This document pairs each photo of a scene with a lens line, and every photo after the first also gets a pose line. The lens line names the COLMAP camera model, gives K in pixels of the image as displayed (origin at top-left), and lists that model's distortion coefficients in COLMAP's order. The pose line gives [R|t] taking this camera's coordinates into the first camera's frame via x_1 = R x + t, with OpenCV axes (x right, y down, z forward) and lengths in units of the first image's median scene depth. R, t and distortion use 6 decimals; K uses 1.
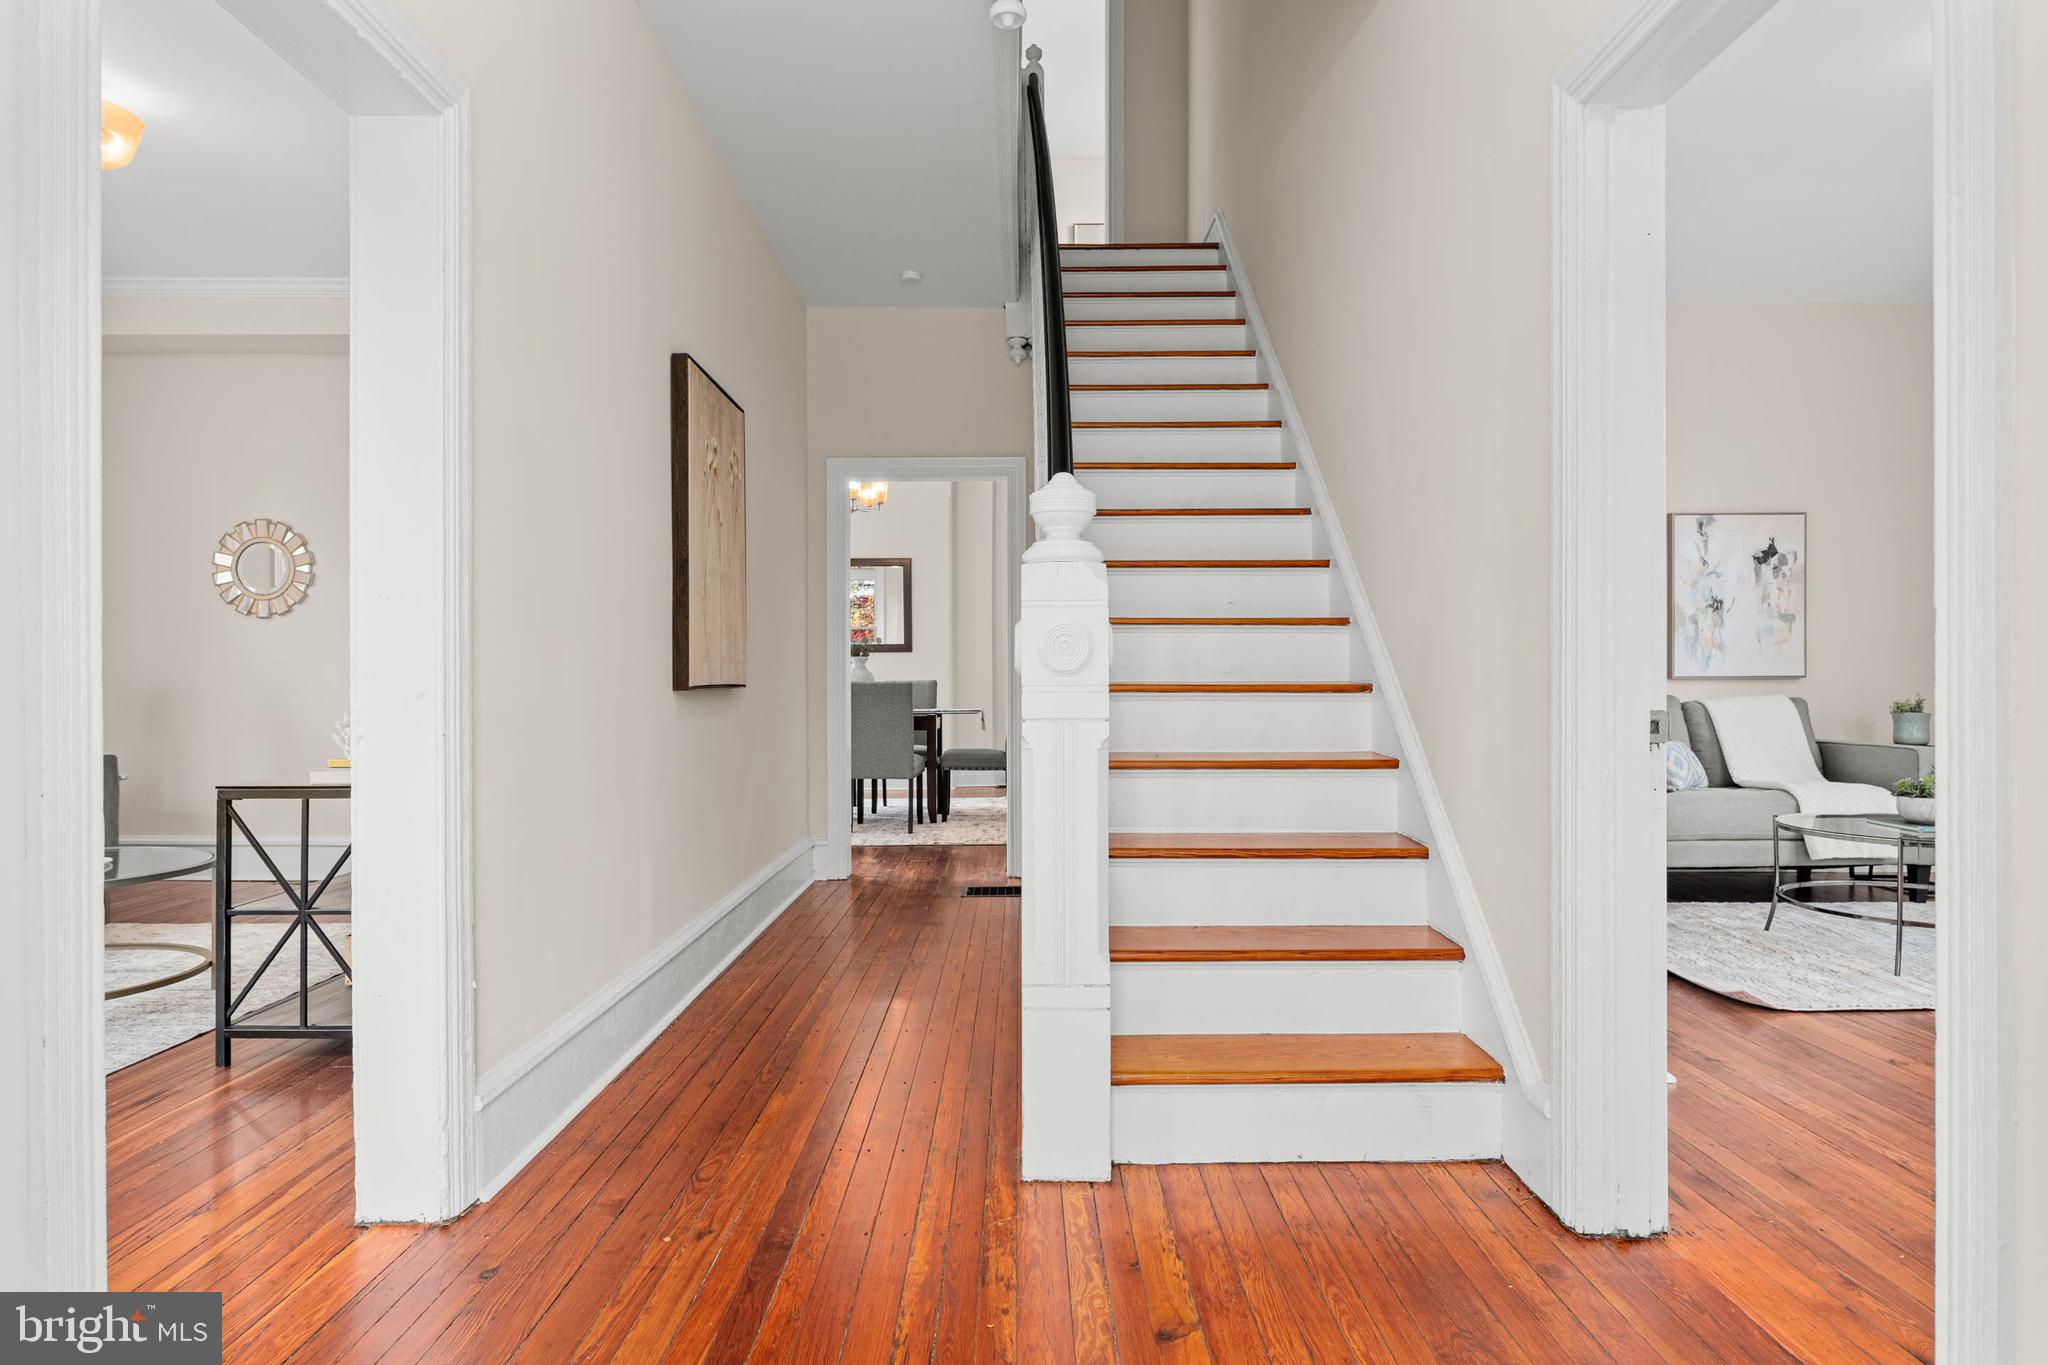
lens RADIAL K [[1187.8, 0, 1012.3], [0, 1187.8, 684.0], [0, 0, 1]] dist [-0.000074, -0.004102]
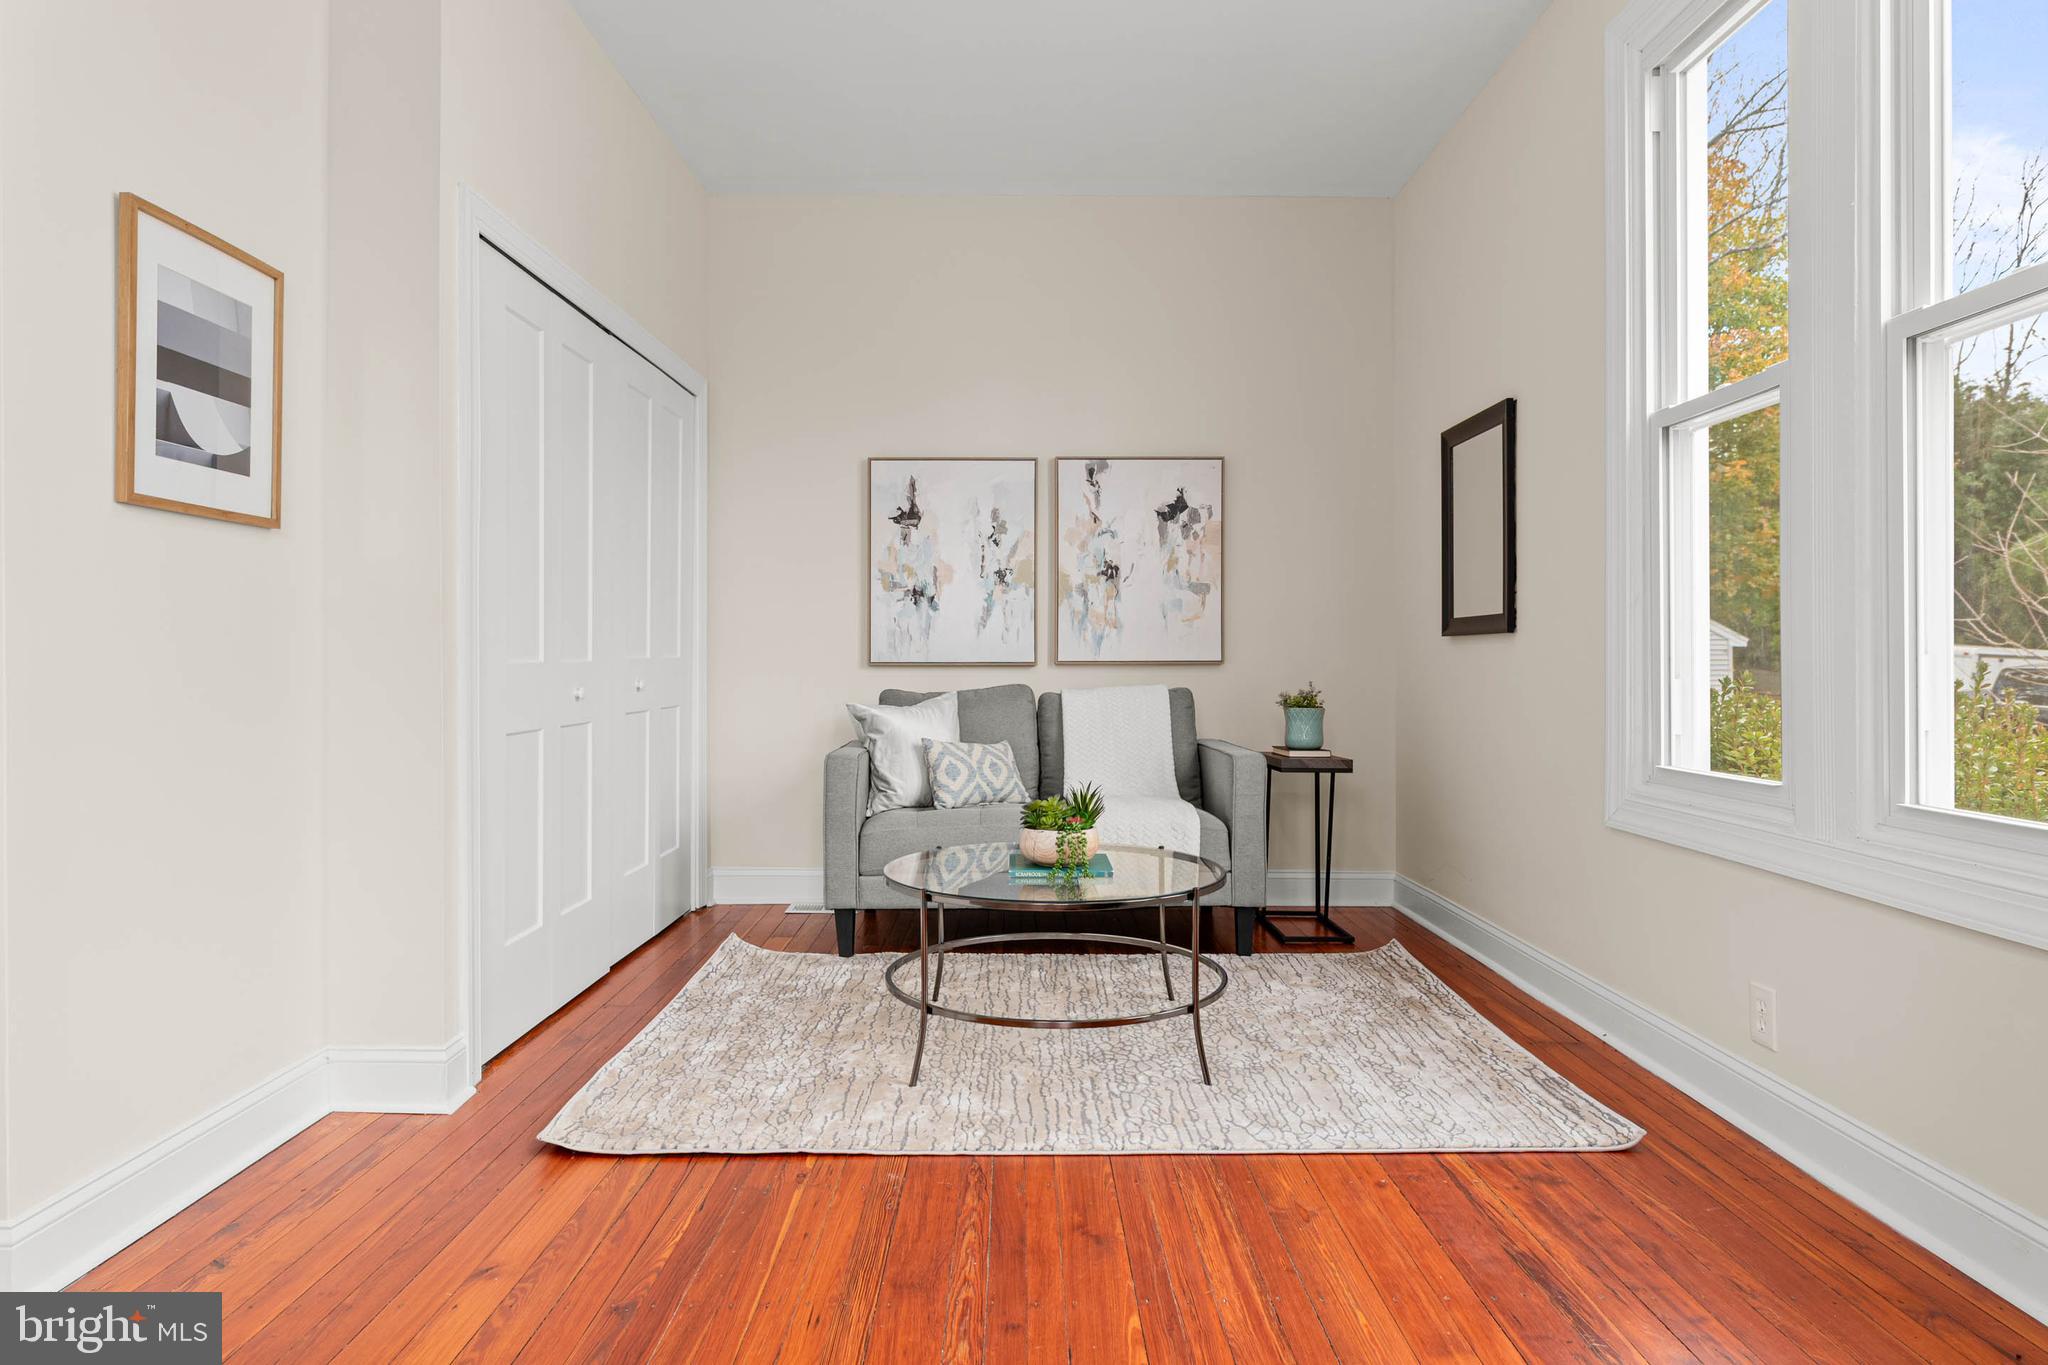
lens RADIAL K [[1187.8, 0, 1033.3], [0, 1187.8, 669.6], [0, 0, 1]] dist [-0.000074, -0.004102]
pose [[0.999998, 0.001529, 0.001630, 0.539856], [-0.001516, 0.999969, -0.007766, 0.005194], [-0.001641, 0.007764, 0.999969, 0.201361]]
